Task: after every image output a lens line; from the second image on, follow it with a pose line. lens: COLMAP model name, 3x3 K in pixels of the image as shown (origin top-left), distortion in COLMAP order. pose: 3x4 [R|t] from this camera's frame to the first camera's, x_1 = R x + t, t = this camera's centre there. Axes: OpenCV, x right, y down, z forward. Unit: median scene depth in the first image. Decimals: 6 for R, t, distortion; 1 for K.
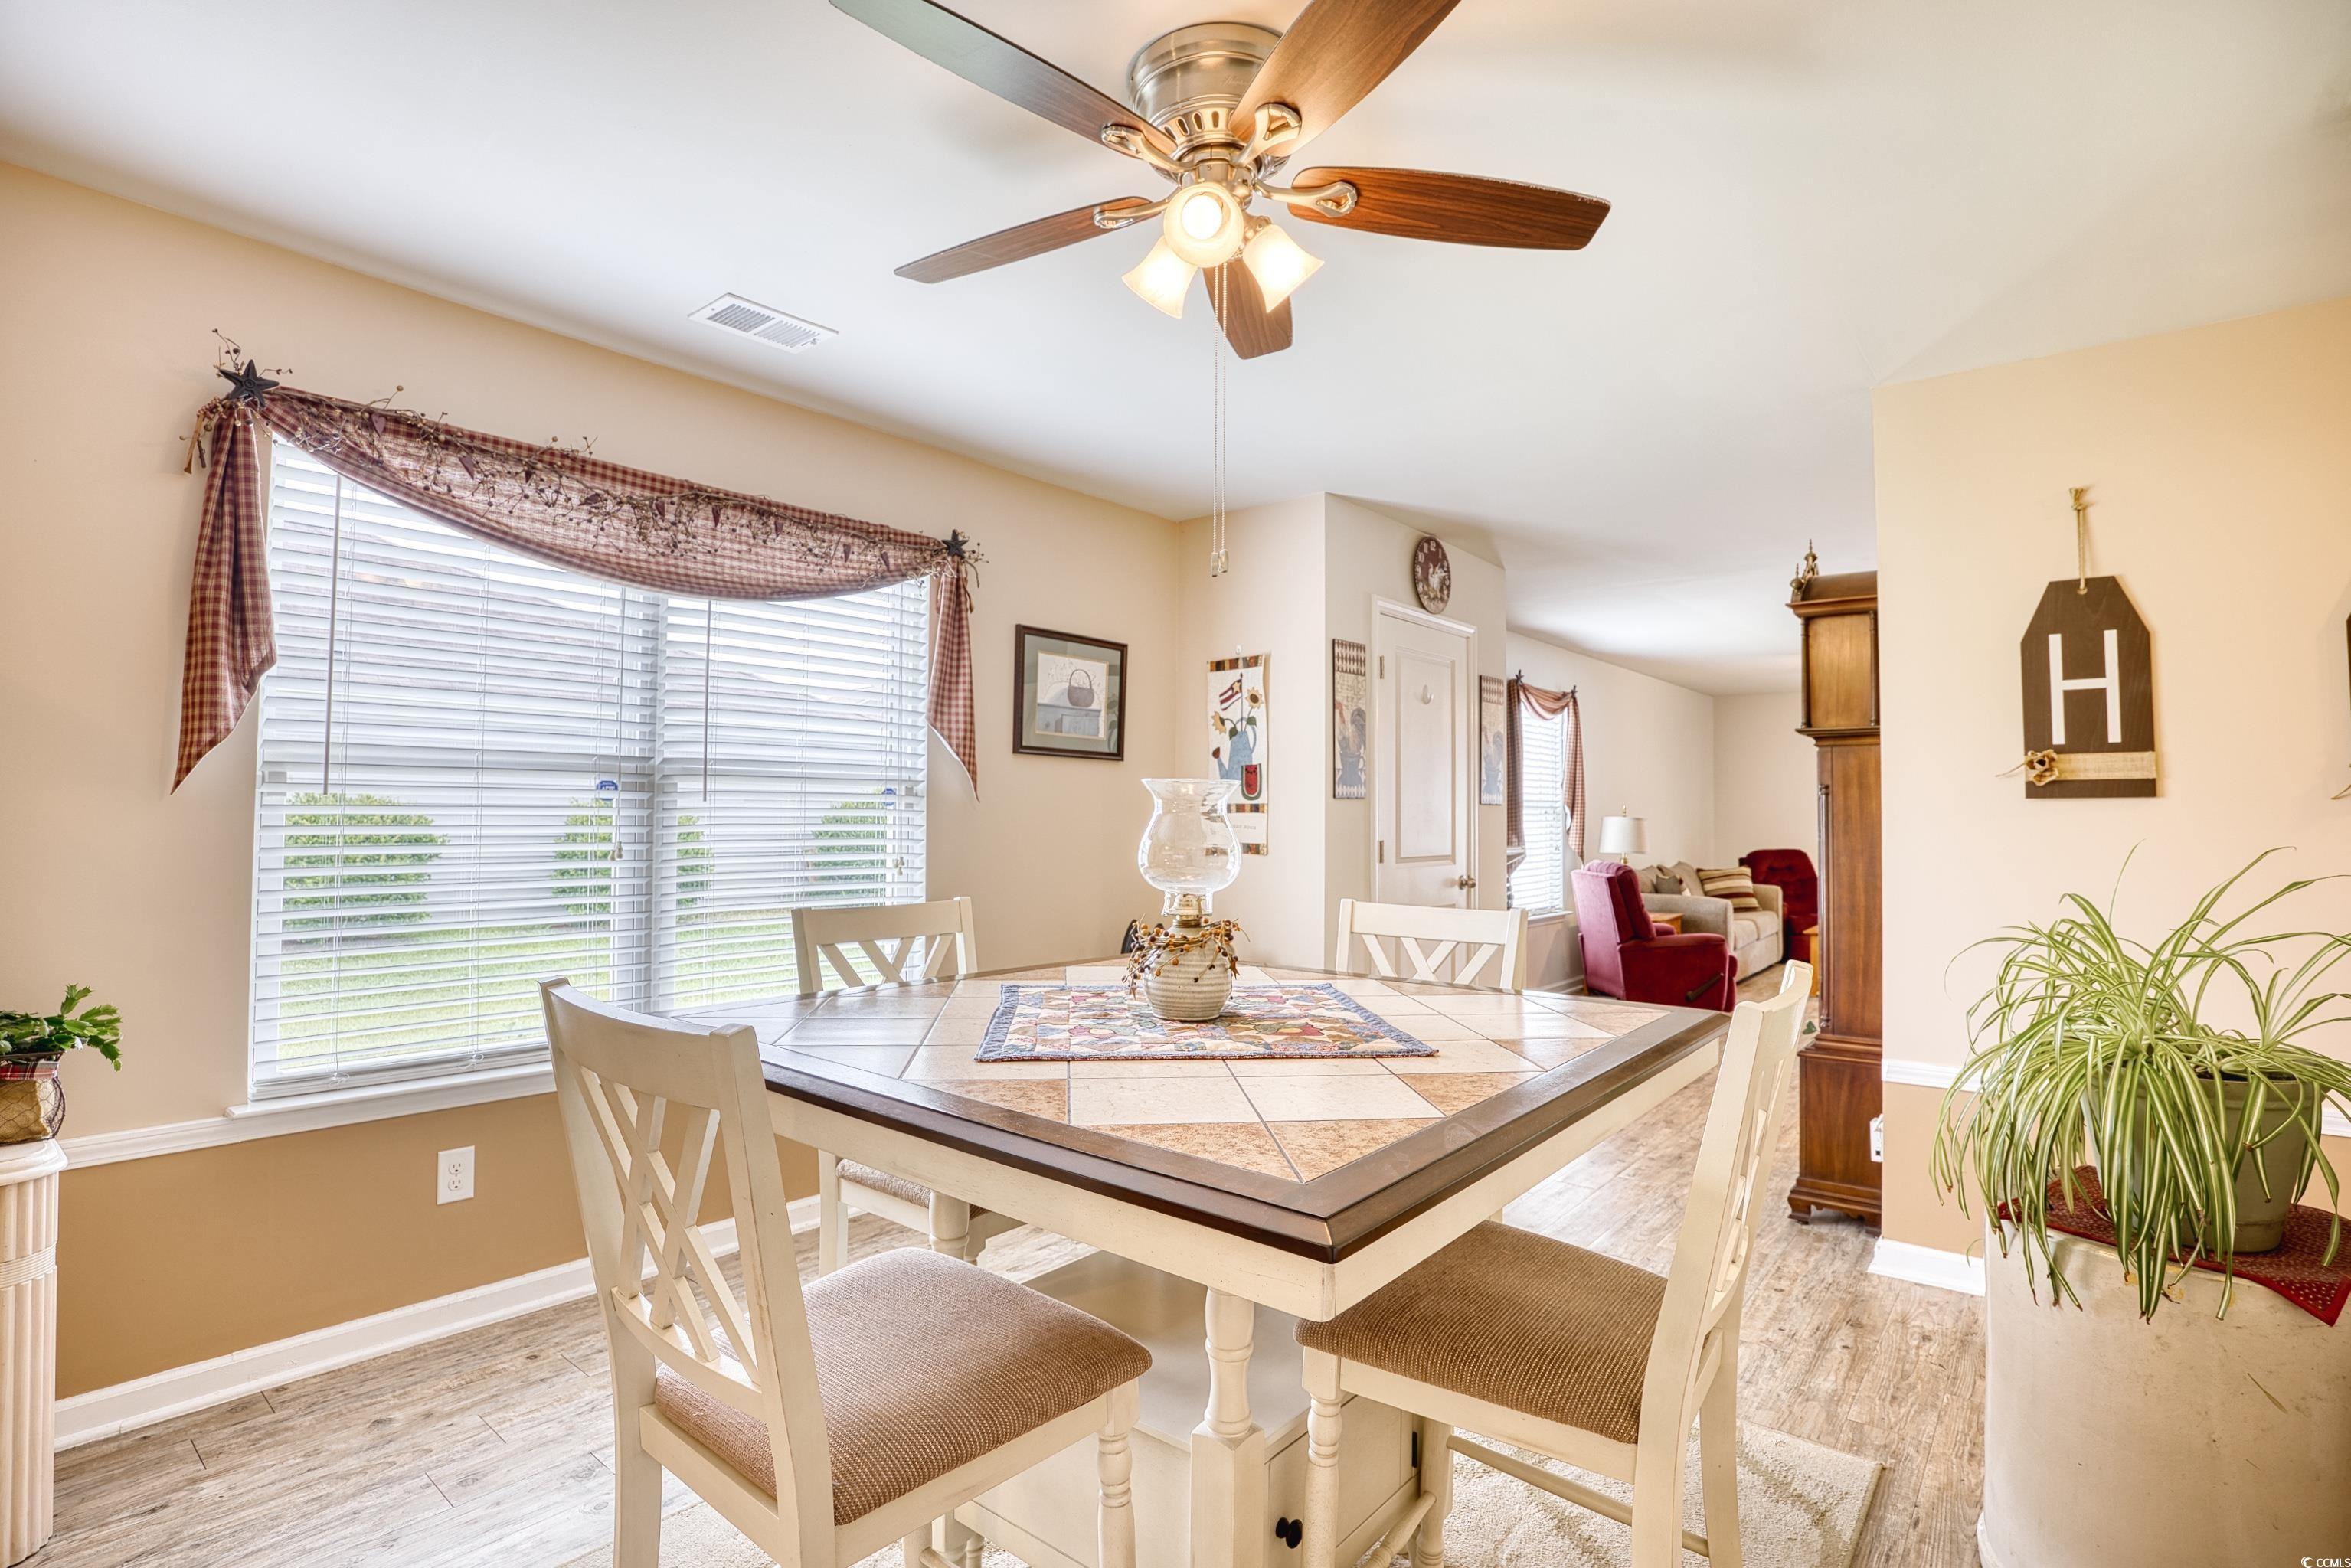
lens RADIAL K [[1141.9, 0, 1164.3], [0, 1141.9, 775.0], [0, 0, 1]] dist [-0.053842, 0.000959]
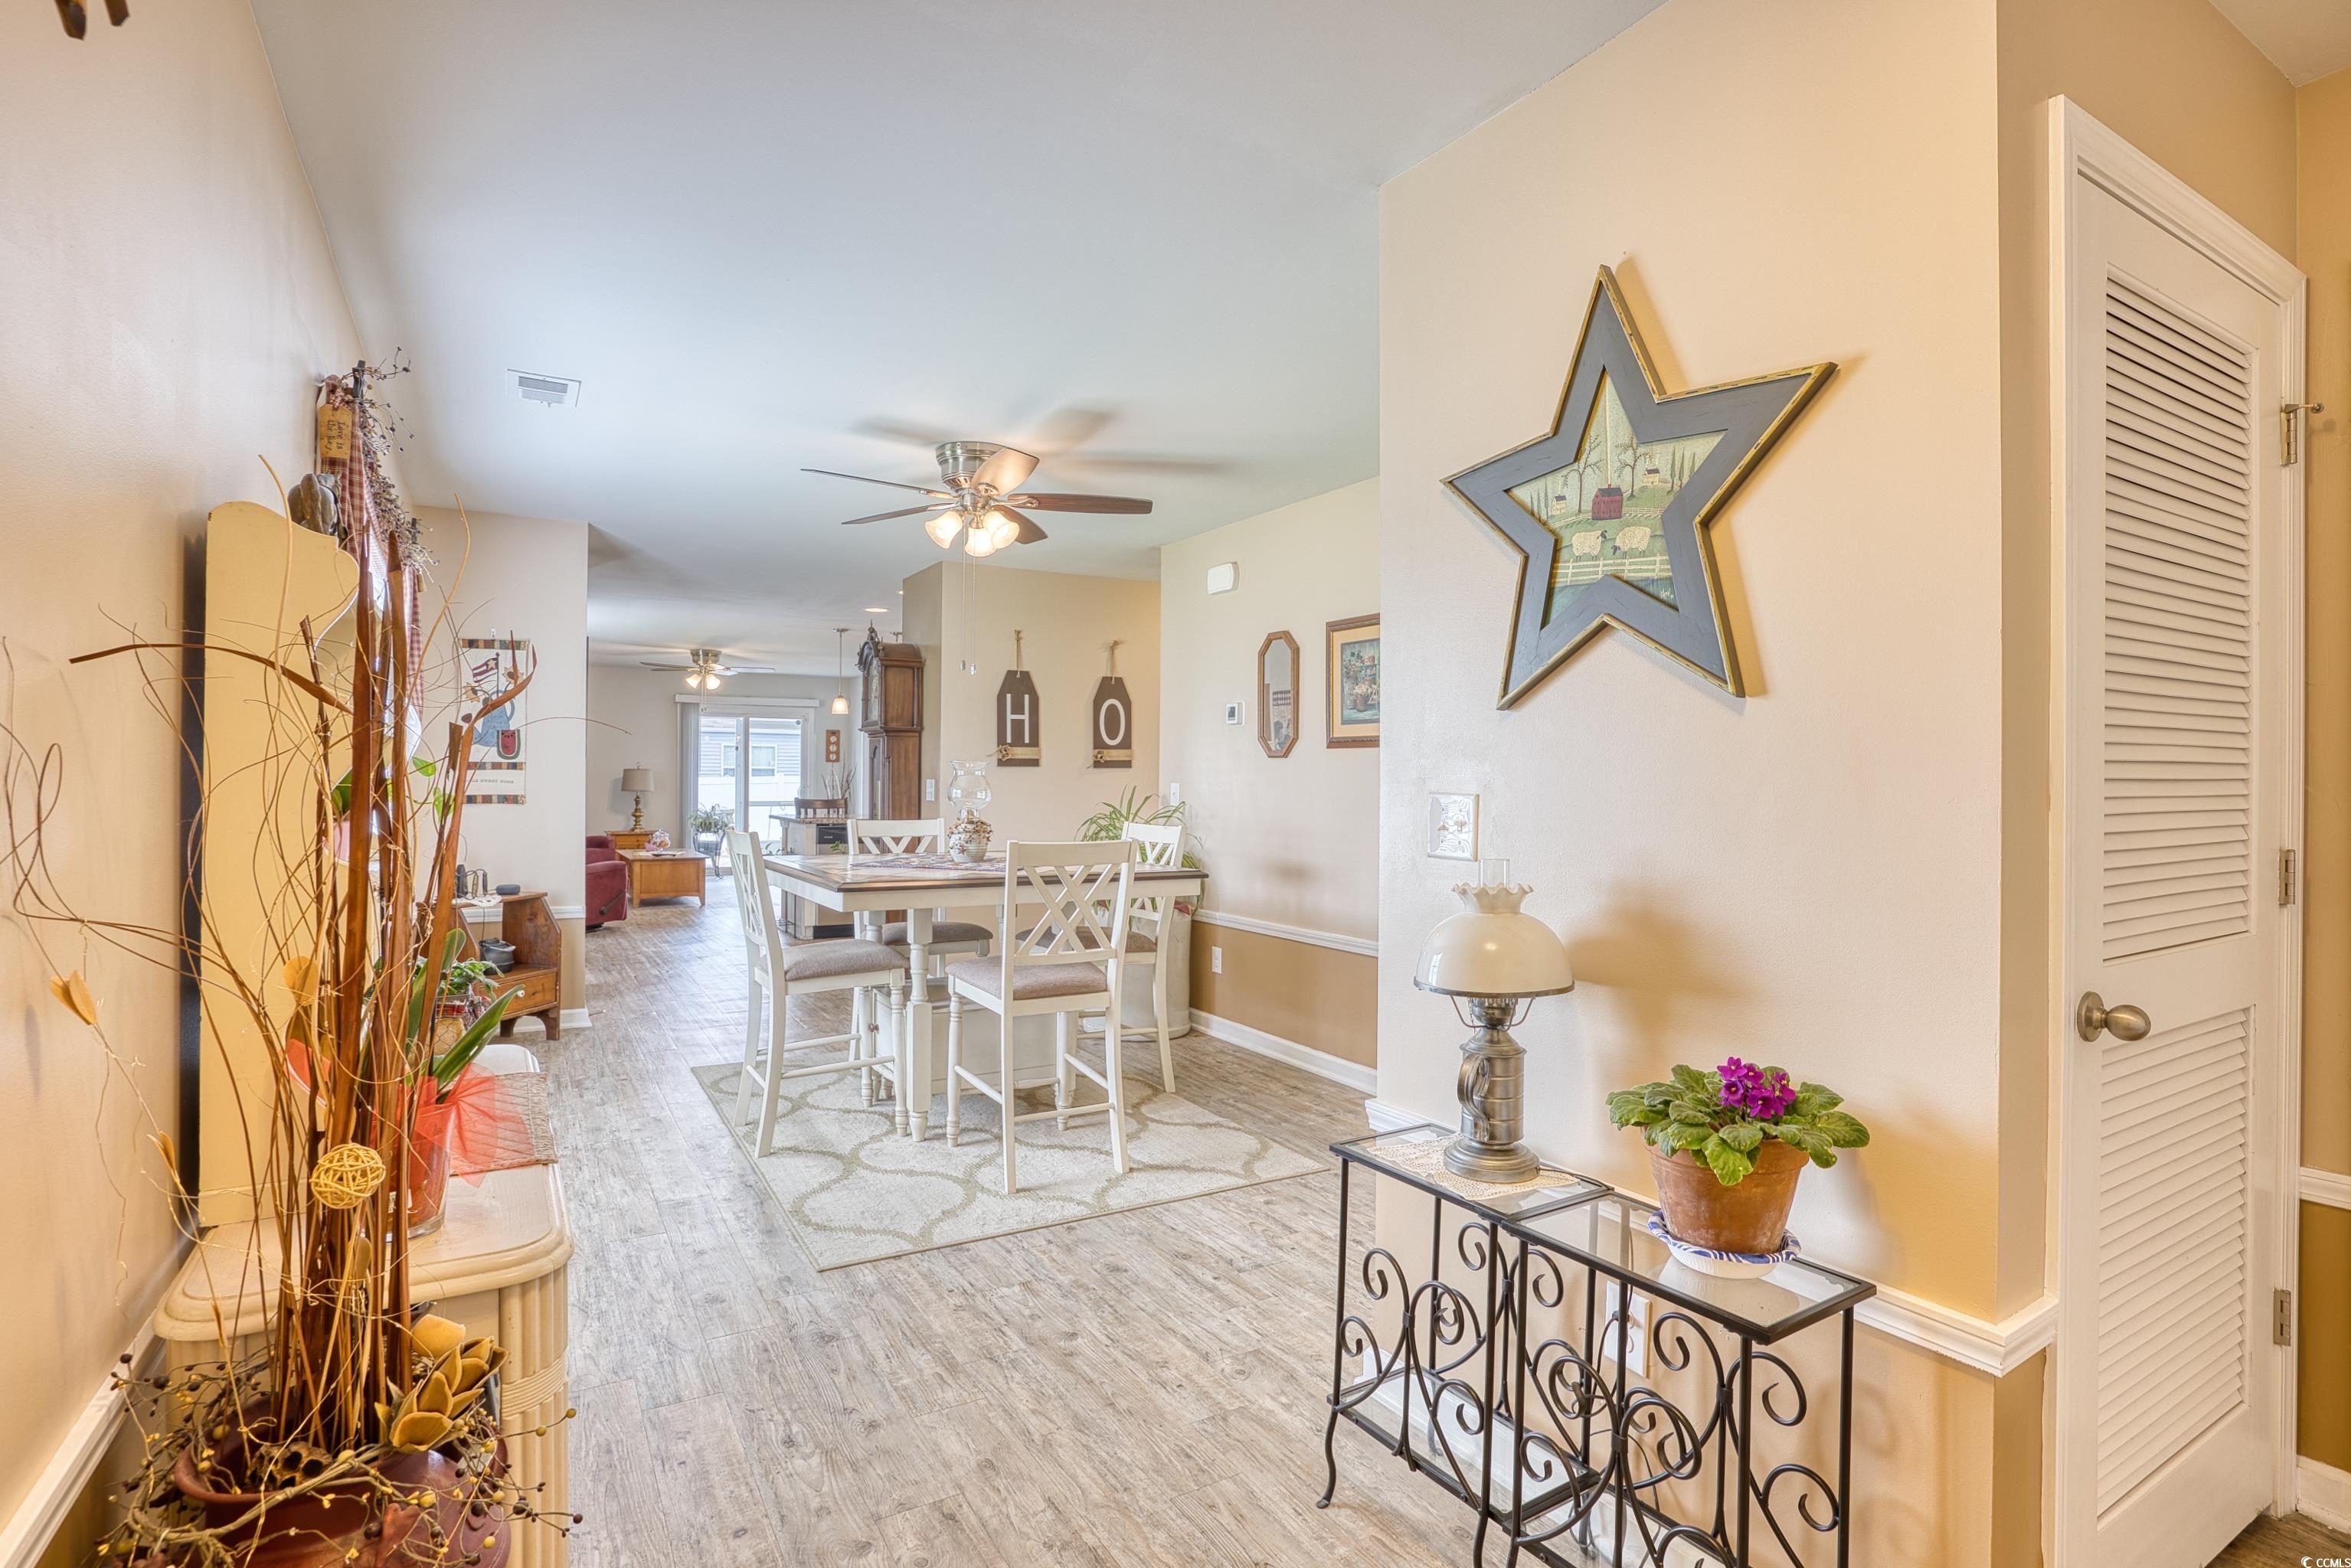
lens RADIAL K [[1159.6, 0, 1163.7], [0, 1159.6, 777.3], [0, 0, 1]] dist [-0.041357, 0.000253]
pose [[0.330230, -0.005688, 0.943883, -0.848044], [-0.039259, 0.999034, 0.019756, -0.010263], [-0.943084, -0.043580, 0.329688, -0.059011]]
